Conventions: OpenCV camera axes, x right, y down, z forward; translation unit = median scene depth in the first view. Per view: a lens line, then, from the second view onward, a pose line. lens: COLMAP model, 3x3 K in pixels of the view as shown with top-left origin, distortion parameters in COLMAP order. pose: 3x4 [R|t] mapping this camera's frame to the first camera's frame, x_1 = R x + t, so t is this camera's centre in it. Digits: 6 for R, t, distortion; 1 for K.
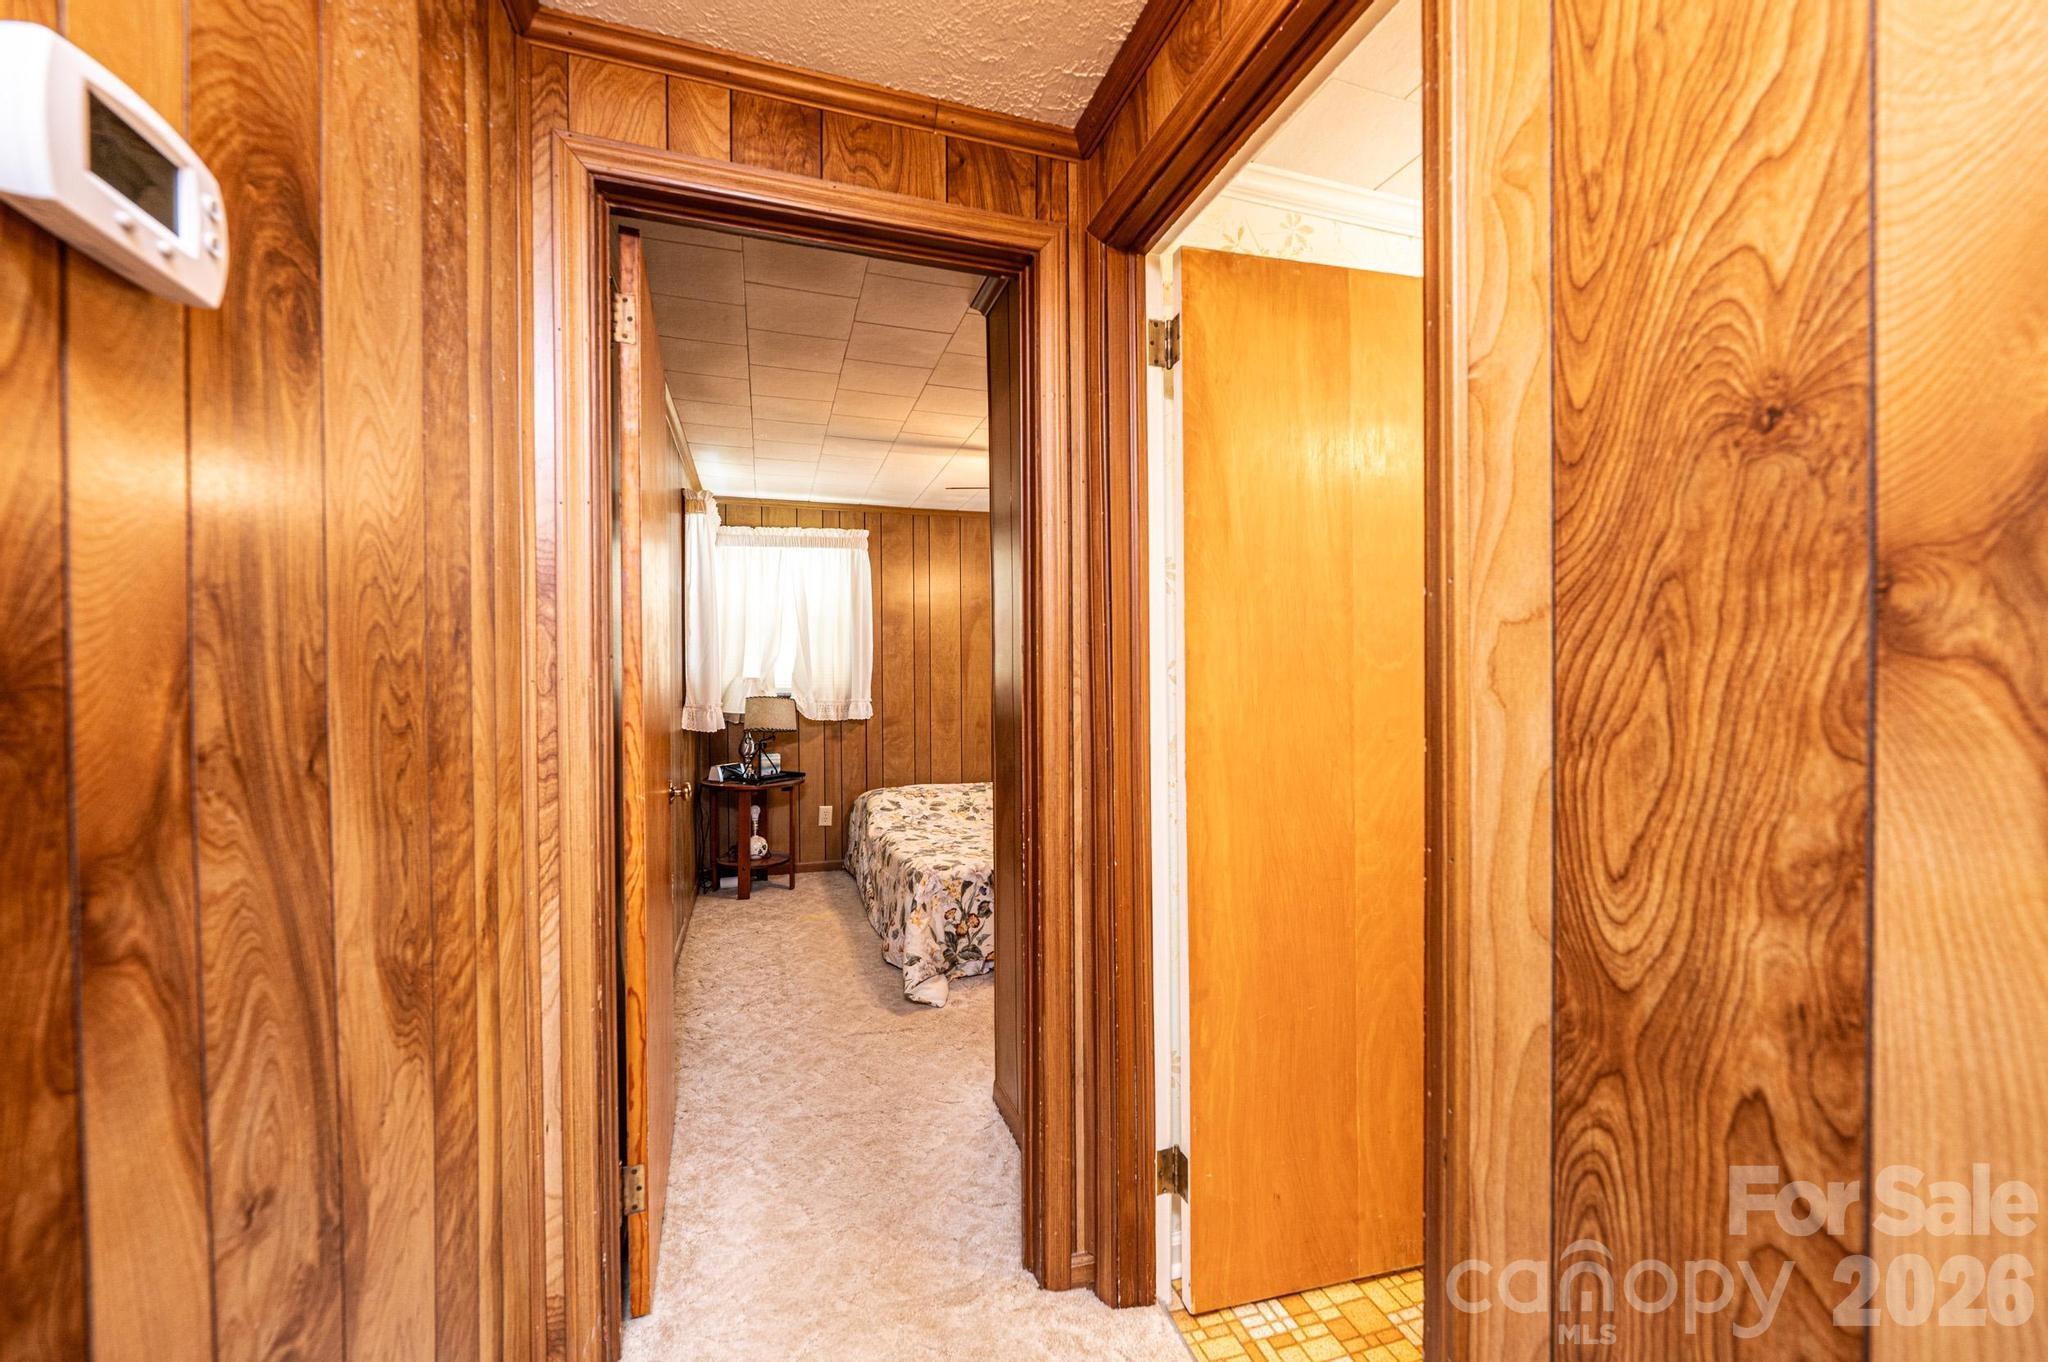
lens RADIAL K [[810.6, 0, 1031.6], [0, 810.6, 678.9], [0, 0, 1]] dist [-0.003776, 0.000549]
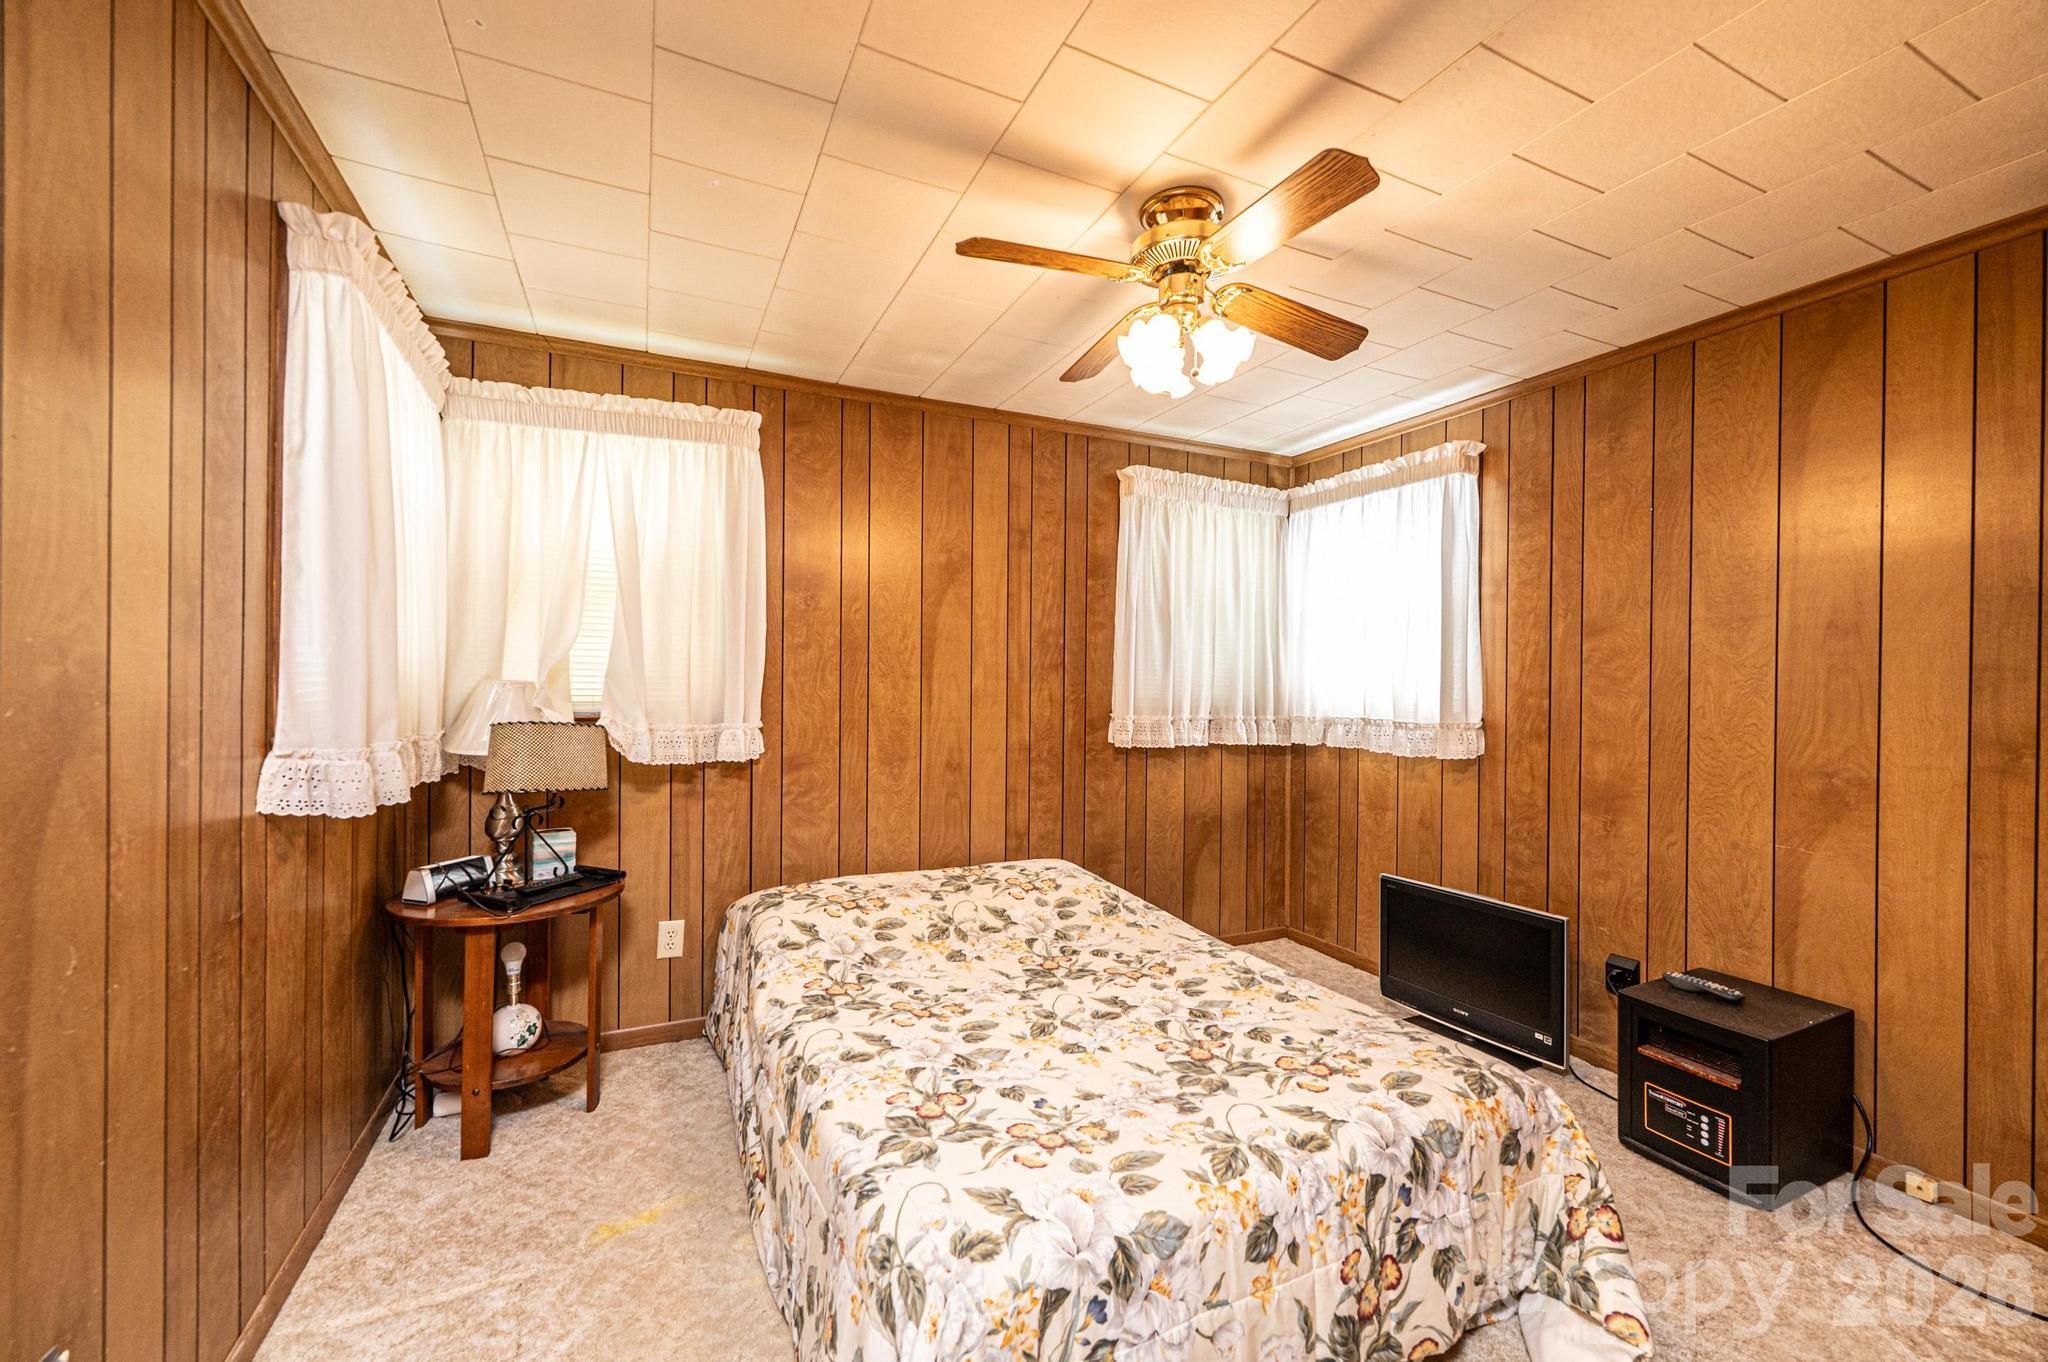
lens RADIAL K [[810.6, 0, 1030.4], [0, 810.6, 678.9], [0, 0, 1]] dist [-0.003776, 0.000549]
pose [[0.991183, 0.013894, 0.131770, -0.097511], [-0.013022, 0.999887, -0.007478, -0.003645], [-0.131859, 0.005697, 0.991252, 0.467453]]
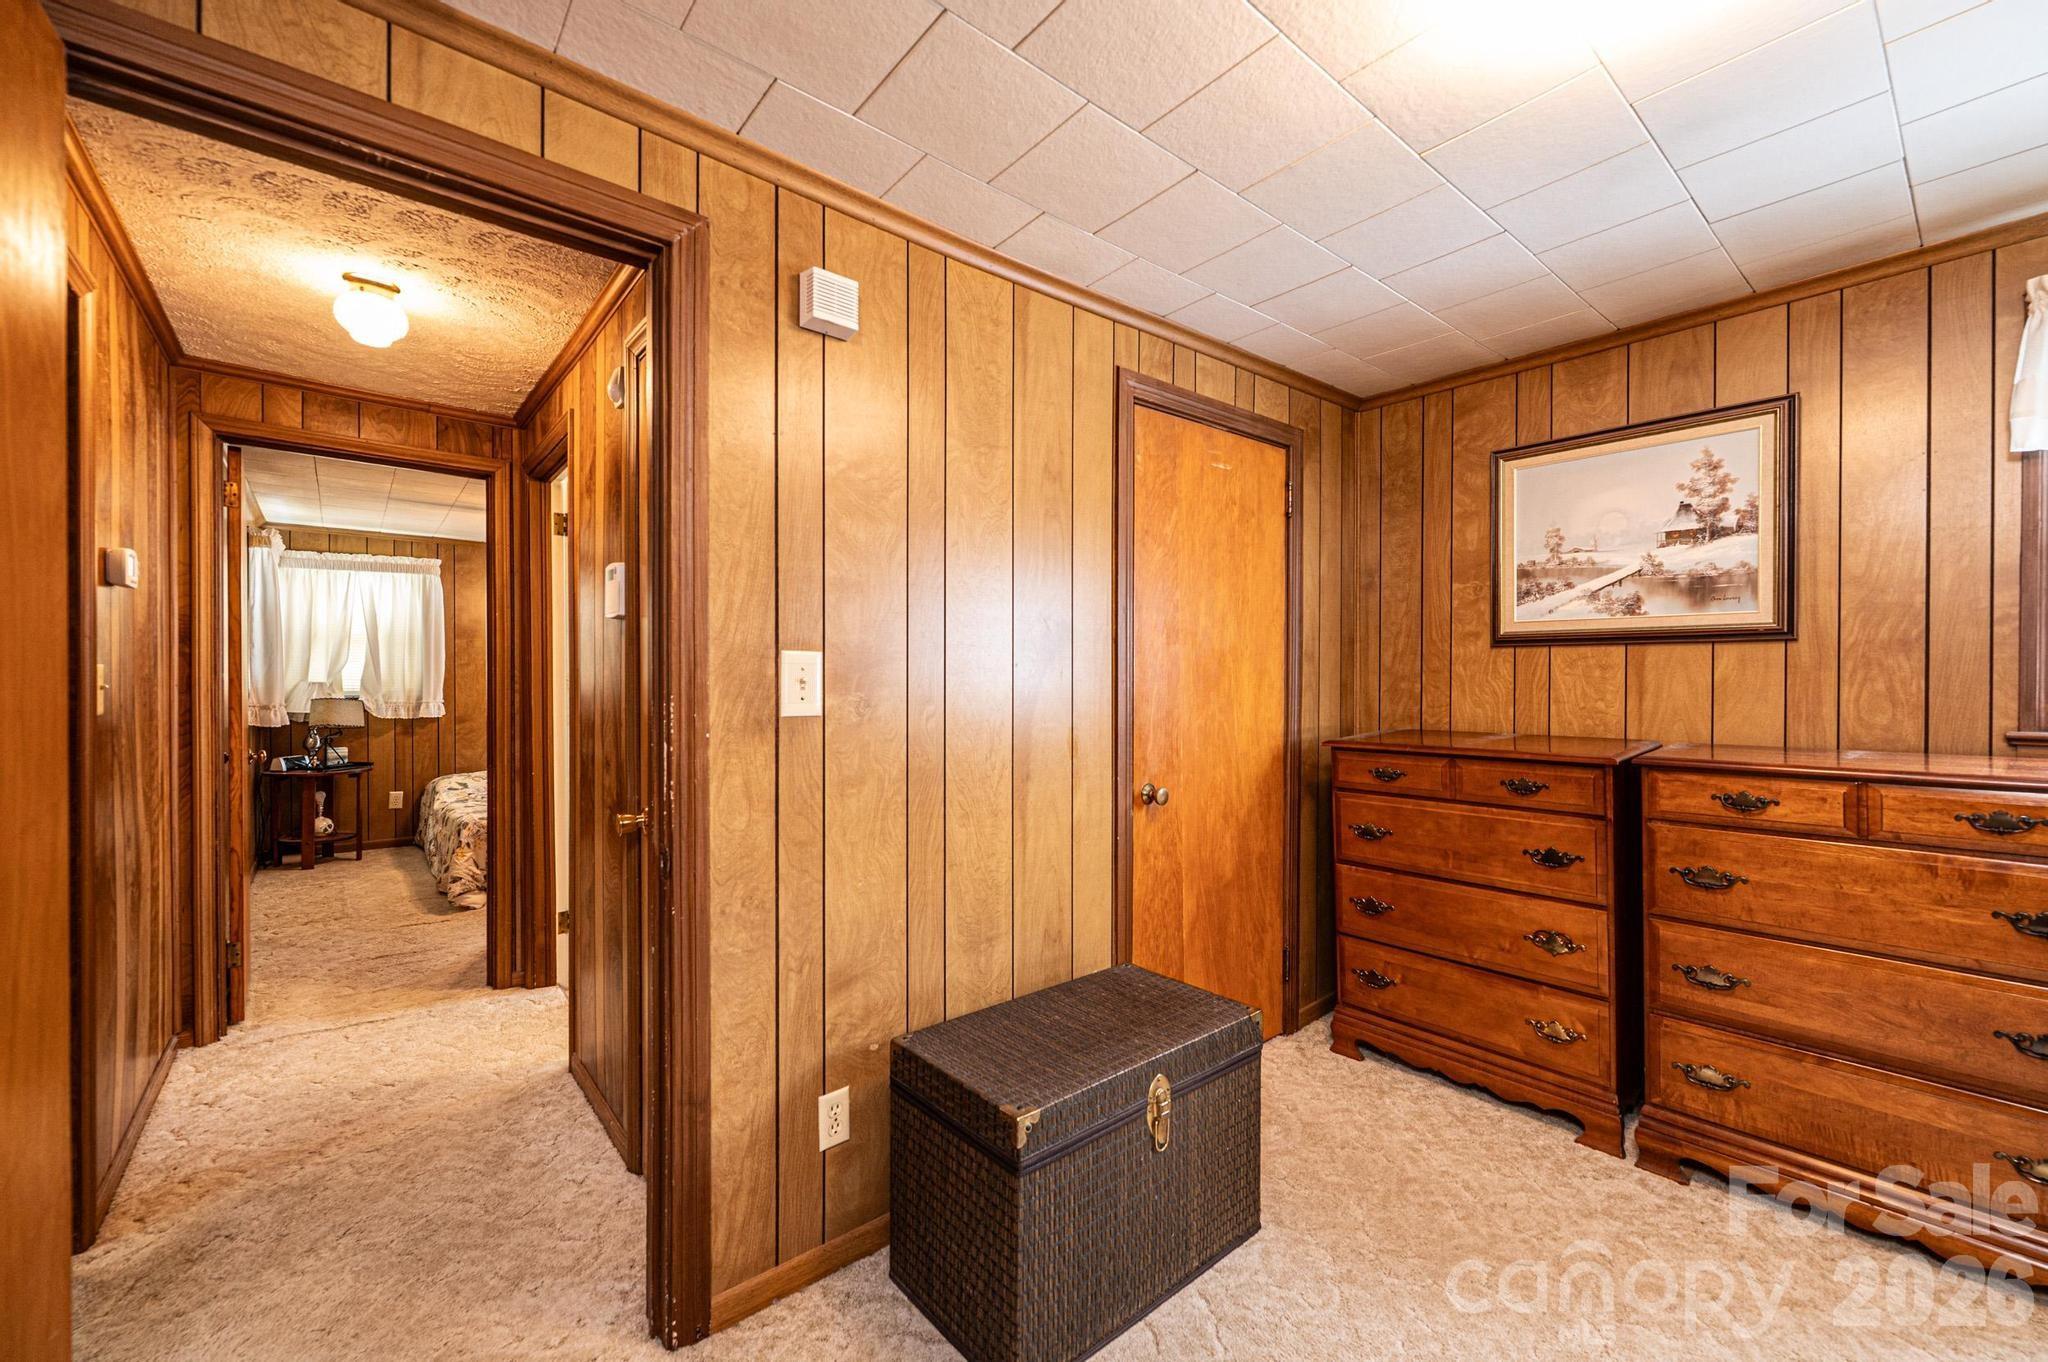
lens RADIAL K [[810.6, 0, 1029.0], [0, 810.6, 683.2], [0, 0, 1]] dist [-0.003776, 0.000549]
pose [[0.926450, 0.005110, 0.376383, 0.166360], [-0.004387, 0.999987, -0.002778, -0.001456], [-0.376392, 0.000923, 0.926460, -0.467107]]
